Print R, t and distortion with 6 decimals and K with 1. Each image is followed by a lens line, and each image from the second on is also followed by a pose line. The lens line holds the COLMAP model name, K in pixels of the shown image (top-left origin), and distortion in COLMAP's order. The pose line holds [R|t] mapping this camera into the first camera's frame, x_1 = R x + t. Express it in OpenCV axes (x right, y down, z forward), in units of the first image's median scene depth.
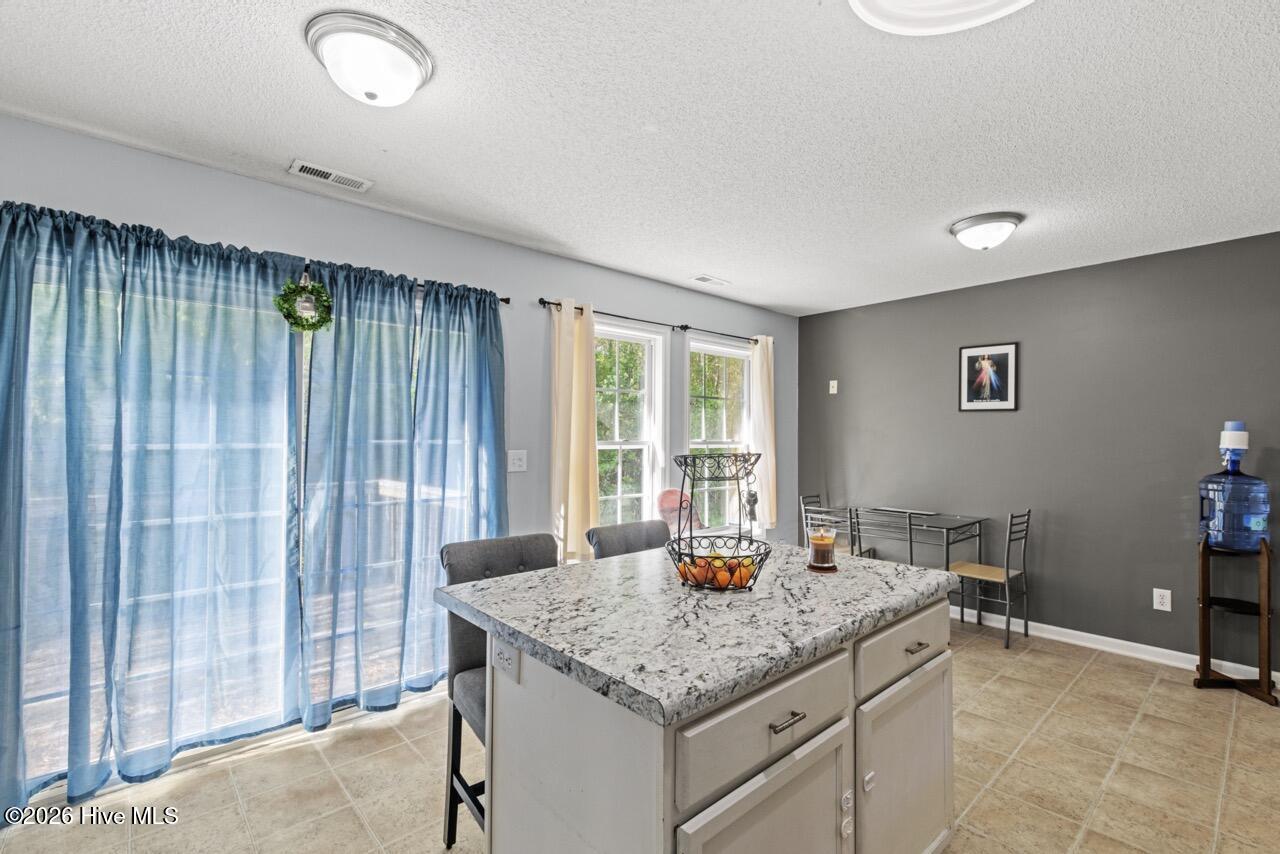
lens RADIAL K [[581.3, 0, 640.0], [0, 581.3, 427.0], [0, 0, 1]] dist [-0.001311, -0.000201]
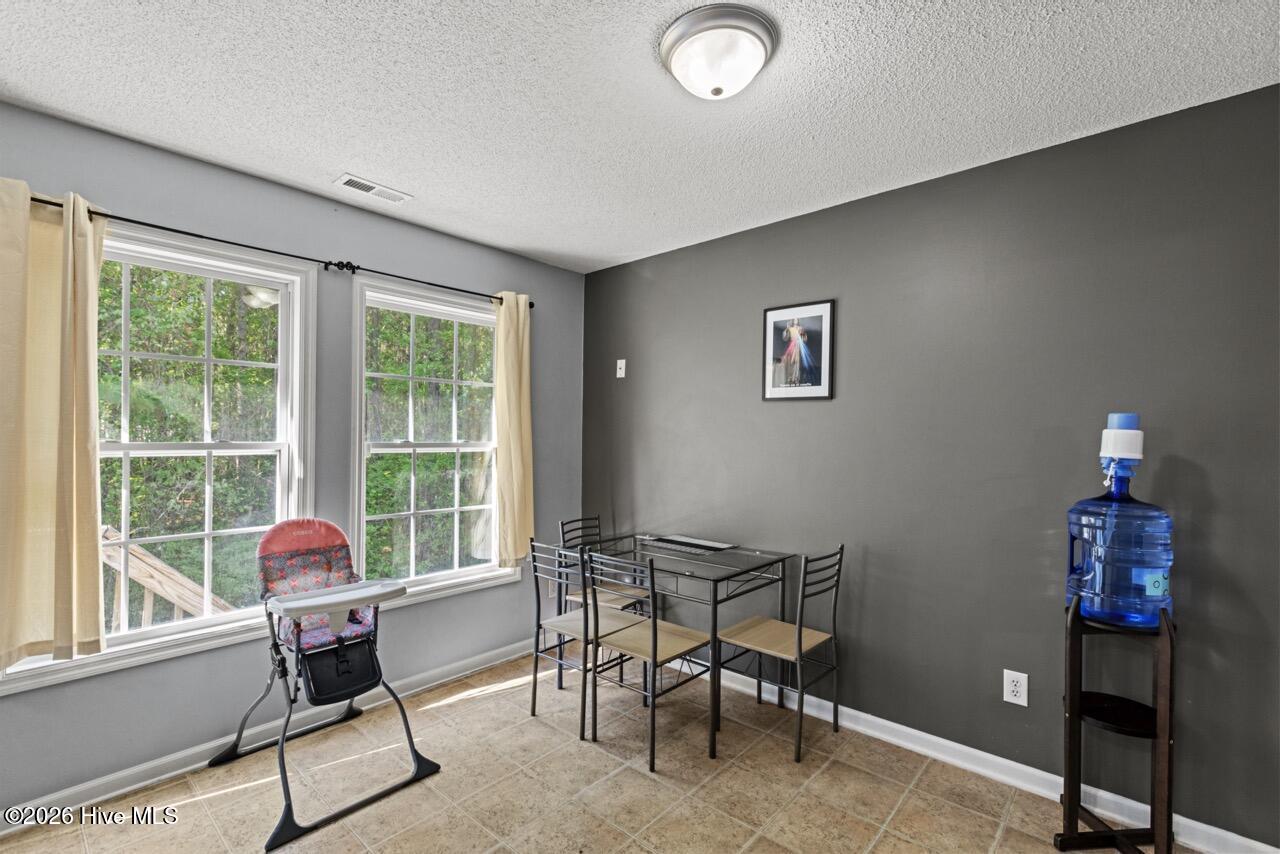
lens RADIAL K [[569.9, 0, 642.2], [0, 569.9, 436.9], [0, 0, 1]] dist [0.000992, -0.000137]
pose [[0.994302, 0.002991, 0.106561, 0.414401], [-0.004889, 0.999834, 0.017559, 0.006382], [-0.106490, -0.017980, 0.994151, 0.413722]]
